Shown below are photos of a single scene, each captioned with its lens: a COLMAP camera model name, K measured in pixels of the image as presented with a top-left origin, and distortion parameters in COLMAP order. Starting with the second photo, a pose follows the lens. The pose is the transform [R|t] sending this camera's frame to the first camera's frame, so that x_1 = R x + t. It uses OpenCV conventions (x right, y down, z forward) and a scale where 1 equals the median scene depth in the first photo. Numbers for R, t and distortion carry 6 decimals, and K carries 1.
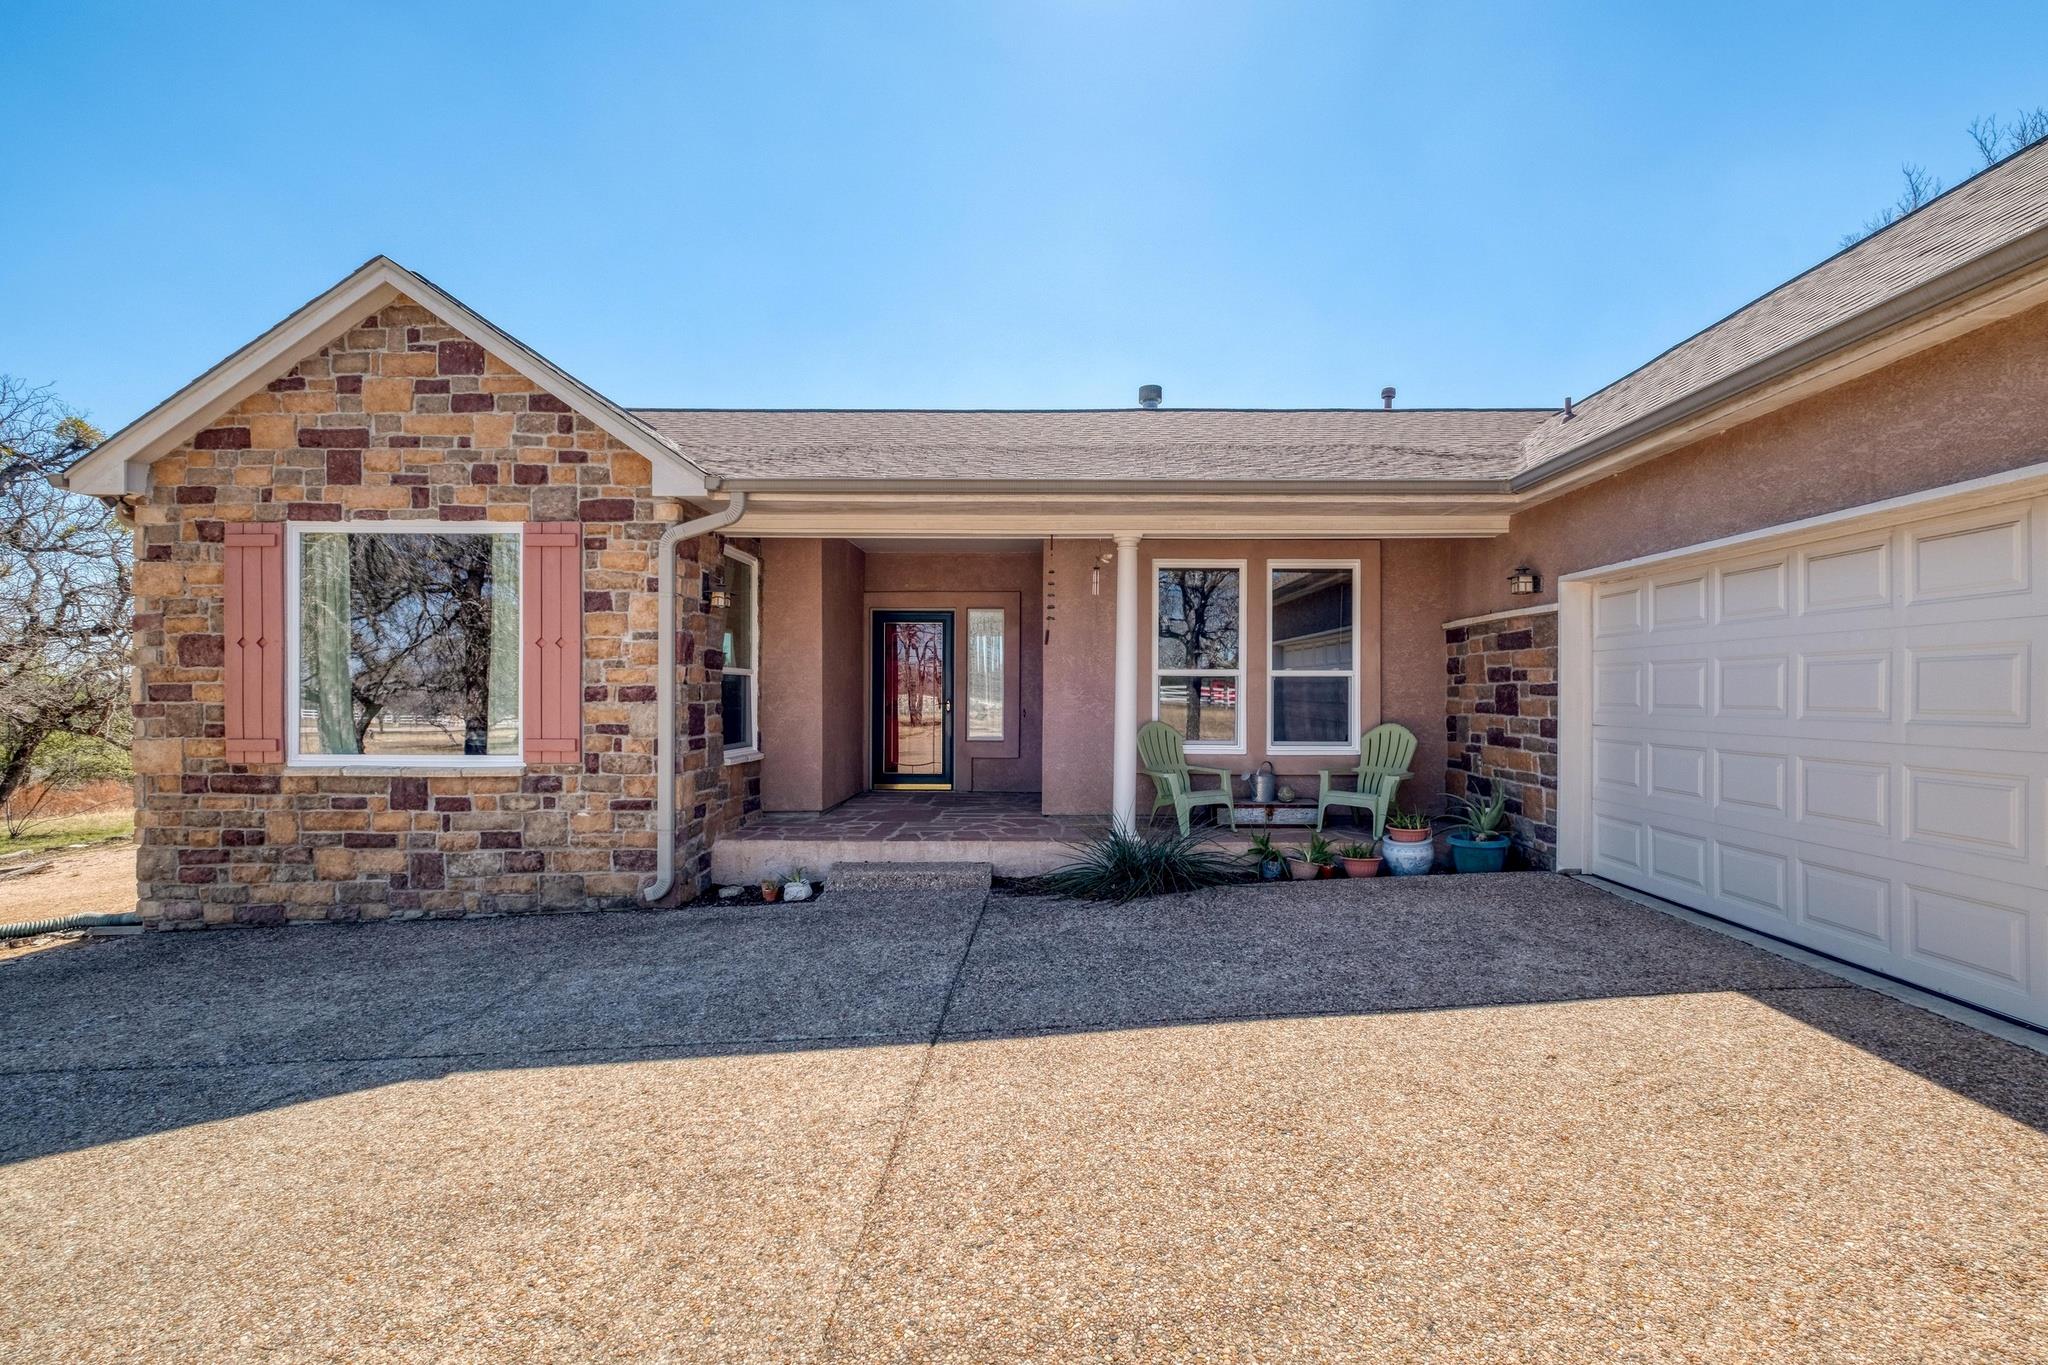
lens RADIAL K [[879.1, 0, 1063.1], [0, 879.1, 692.9], [0, 0, 1]] dist [0.003047, -0.003538]
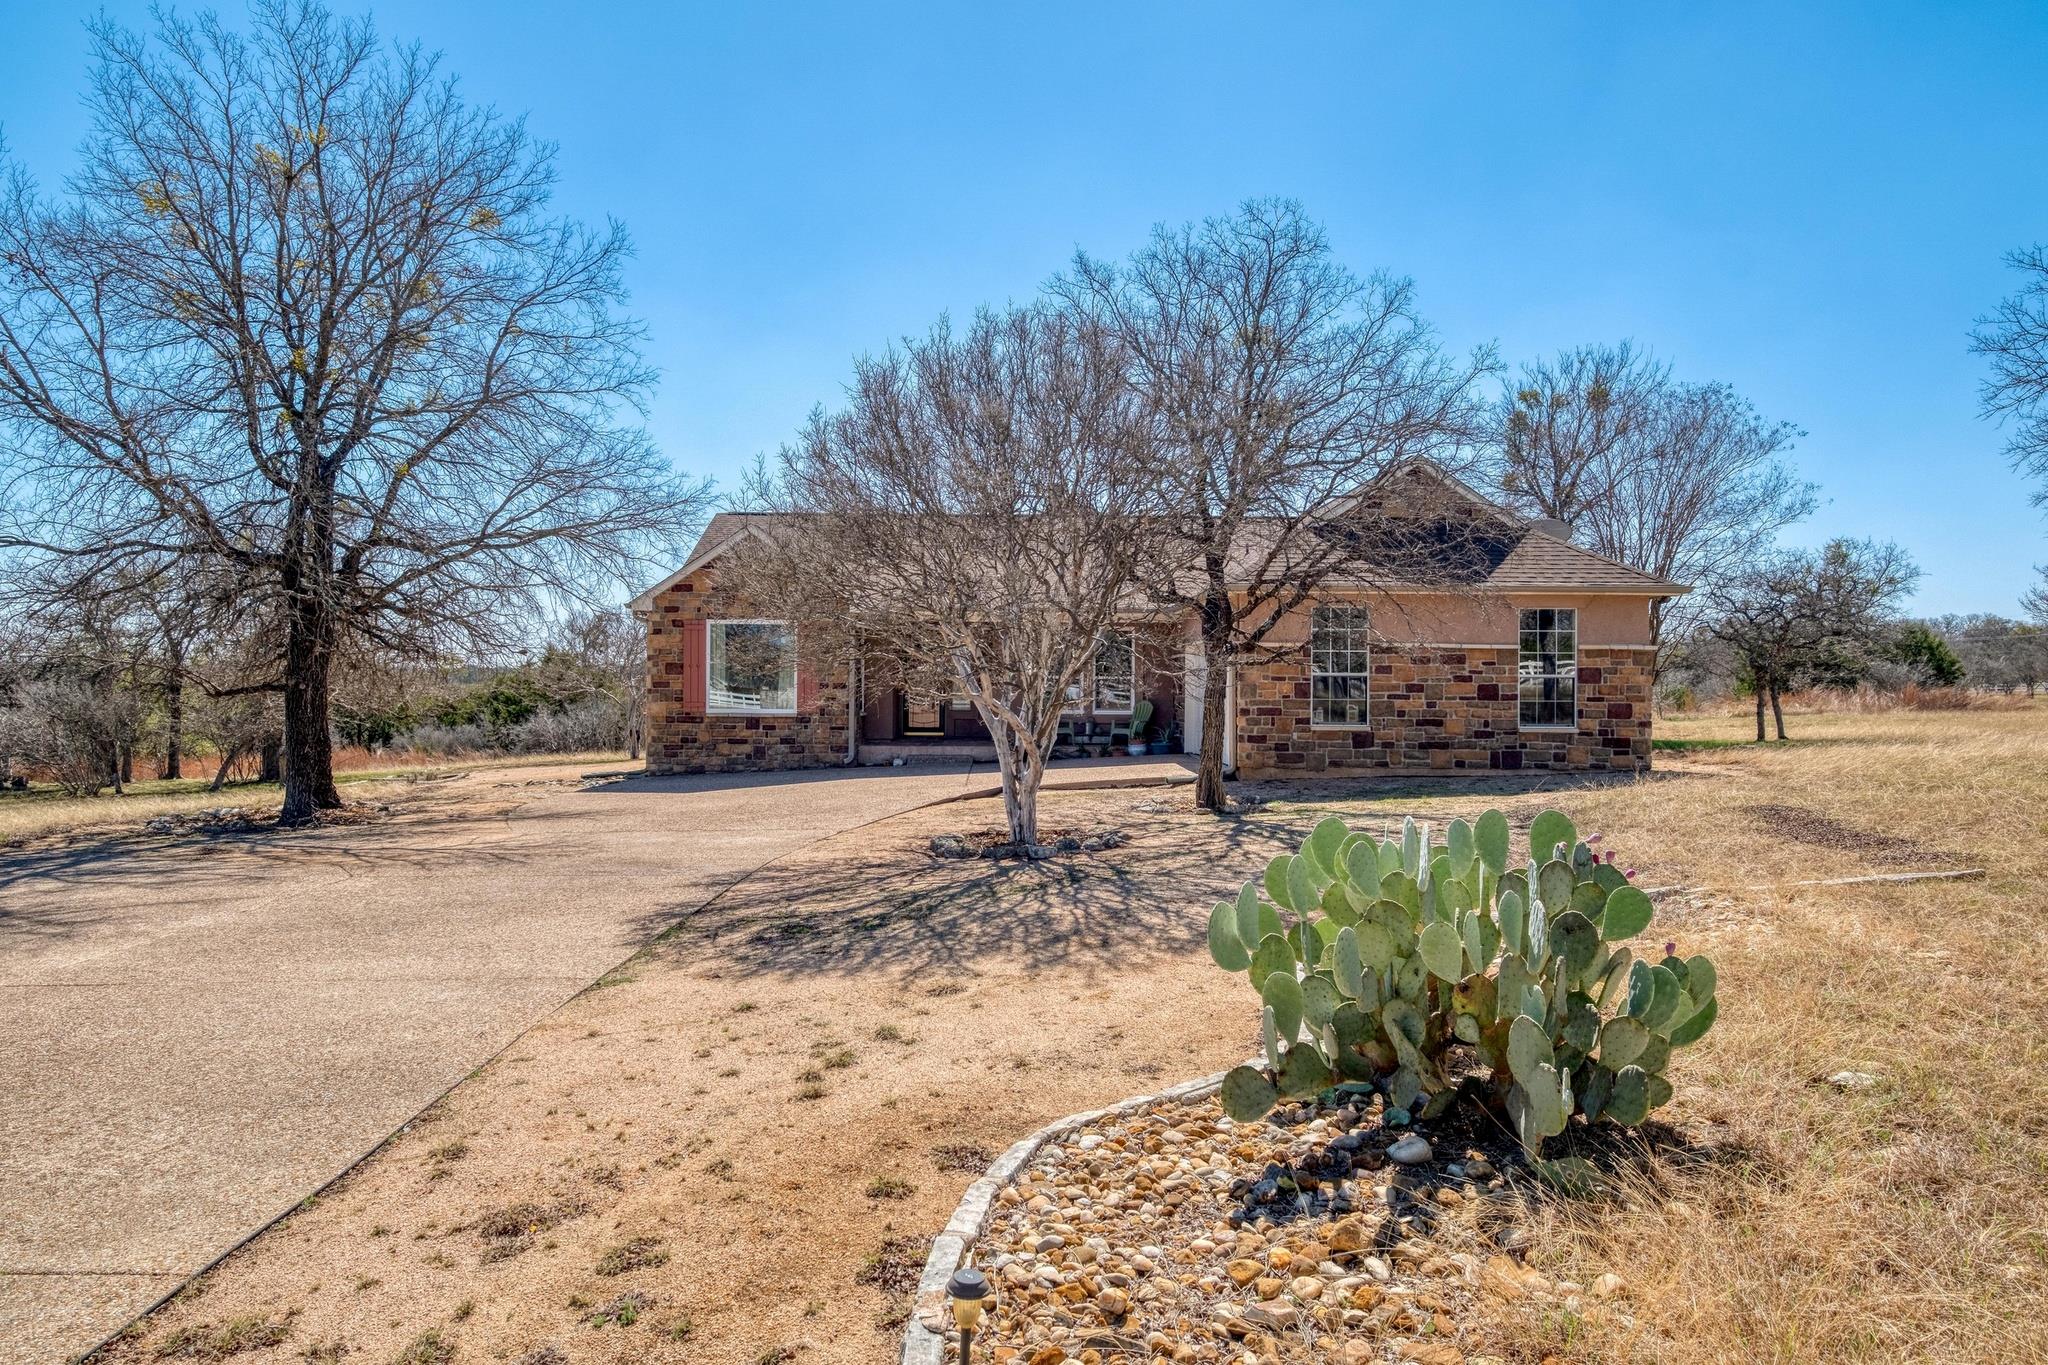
lens RADIAL K [[1205.4, 0, 1021.0], [0, 1205.4, 671.0], [0, 0, 1]] dist [-0.004369, 0.000042]
pose [[0.999812, 0.004420, 0.018896, -0.009782], [-0.004214, 0.999932, -0.010891, -0.006017], [-0.018943, 0.010809, 0.999762, -2.619067]]
